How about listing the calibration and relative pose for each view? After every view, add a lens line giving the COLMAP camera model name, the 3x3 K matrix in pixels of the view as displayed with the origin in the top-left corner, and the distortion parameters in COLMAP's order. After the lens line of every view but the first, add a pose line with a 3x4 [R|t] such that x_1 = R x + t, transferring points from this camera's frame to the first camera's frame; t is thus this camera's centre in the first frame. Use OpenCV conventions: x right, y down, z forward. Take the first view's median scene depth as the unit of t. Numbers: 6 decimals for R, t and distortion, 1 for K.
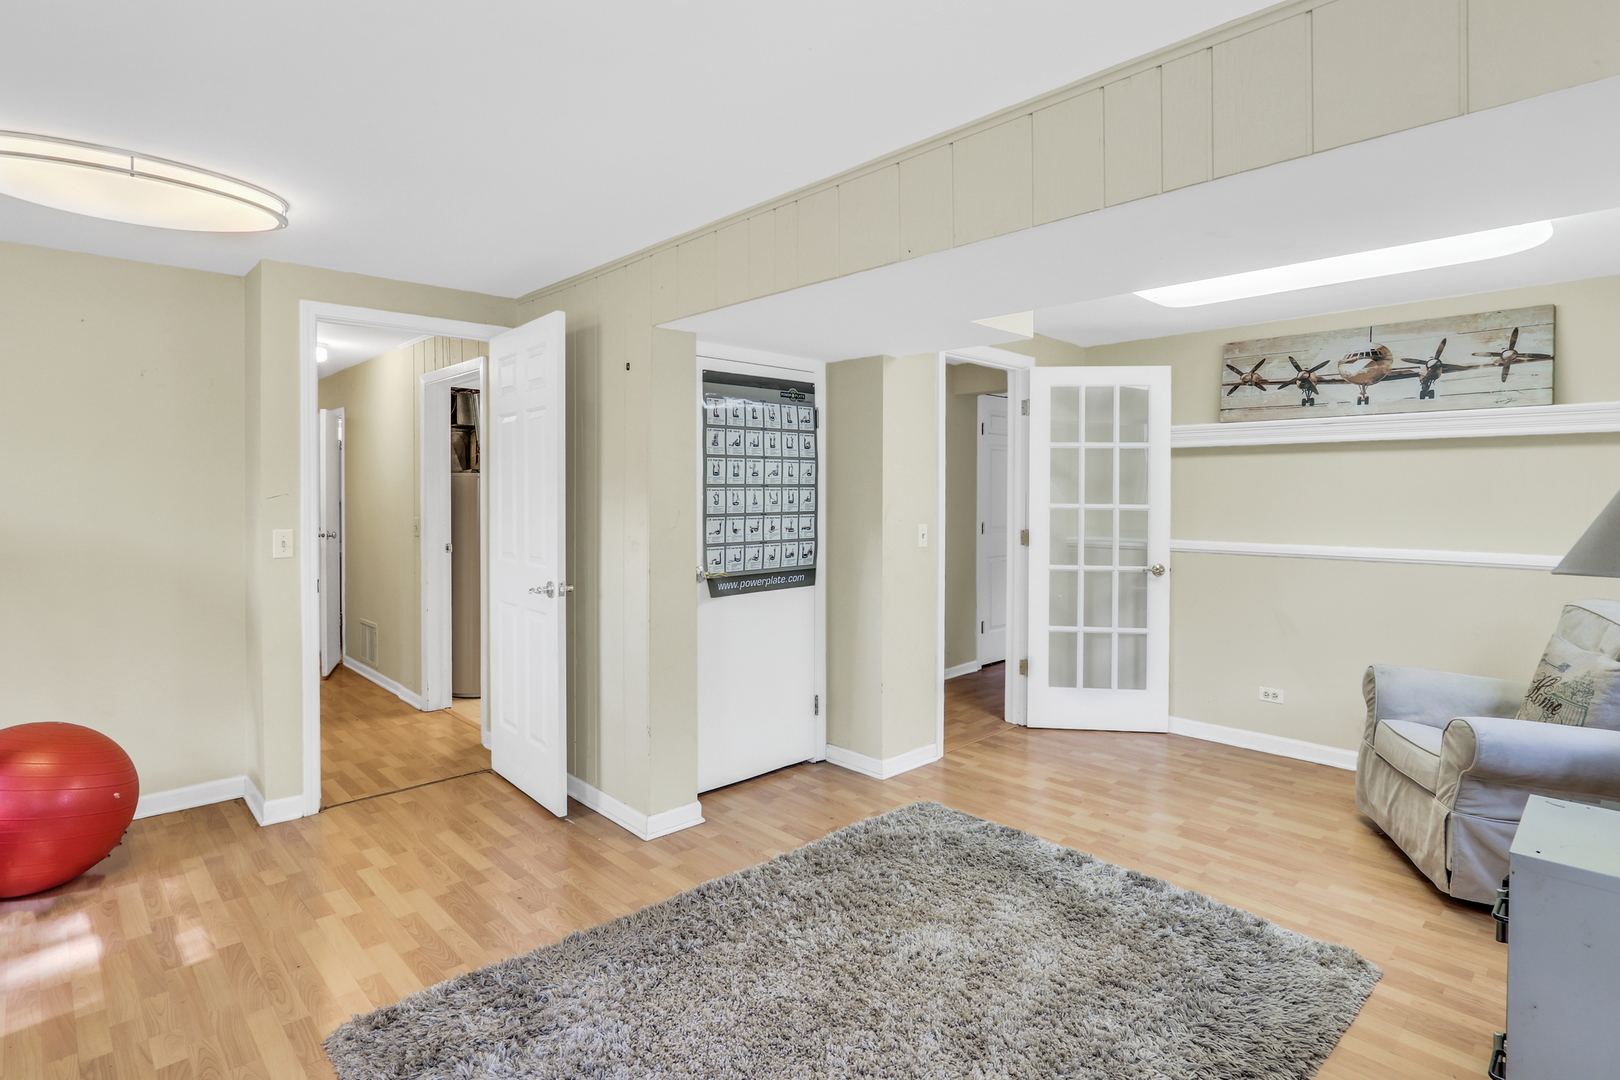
lens RADIAL K [[803.5, 0, 789.4], [0, 803.5, 492.9], [0, 0, 1]] dist [-0.003797, -0.000796]
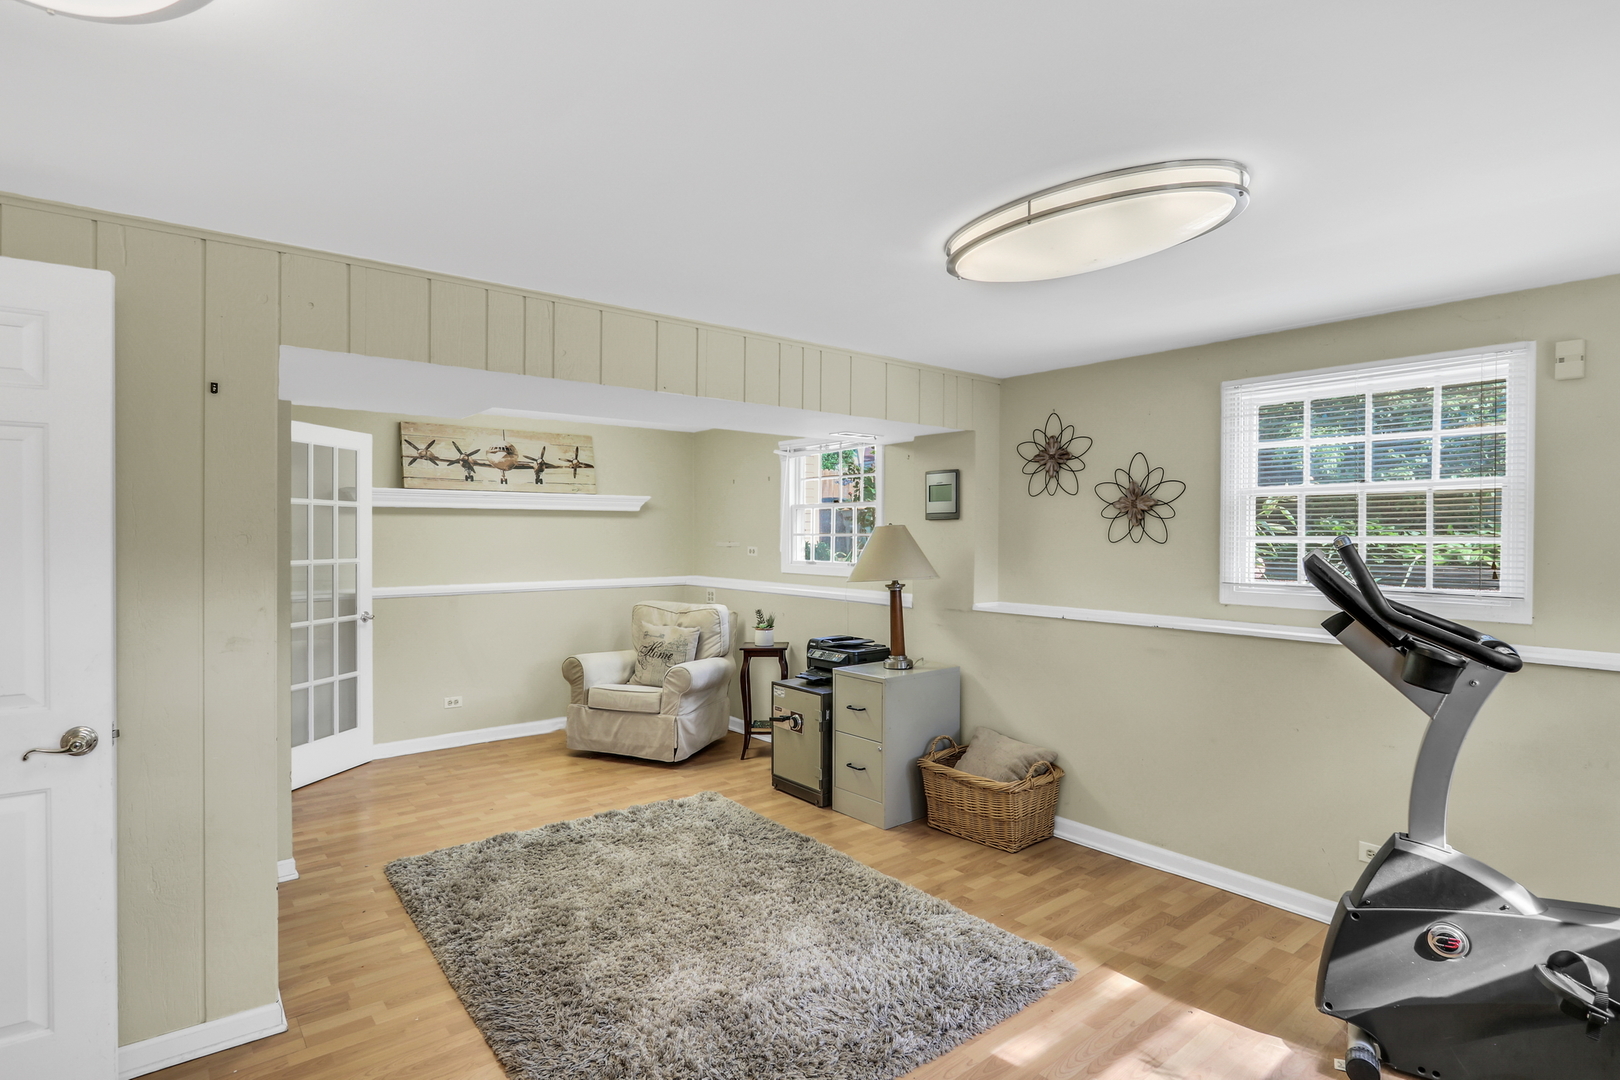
lens RADIAL K [[771.8, 0, 801.3], [0, 771.8, 546.8], [0, 0, 1]] dist [-0.012061, -0.000129]
pose [[0.114759, -0.019750, 0.993197, -0.680489], [0.000521, 0.999803, 0.019821, -0.028487], [-0.993393, -0.001757, 0.114747, 0.359215]]
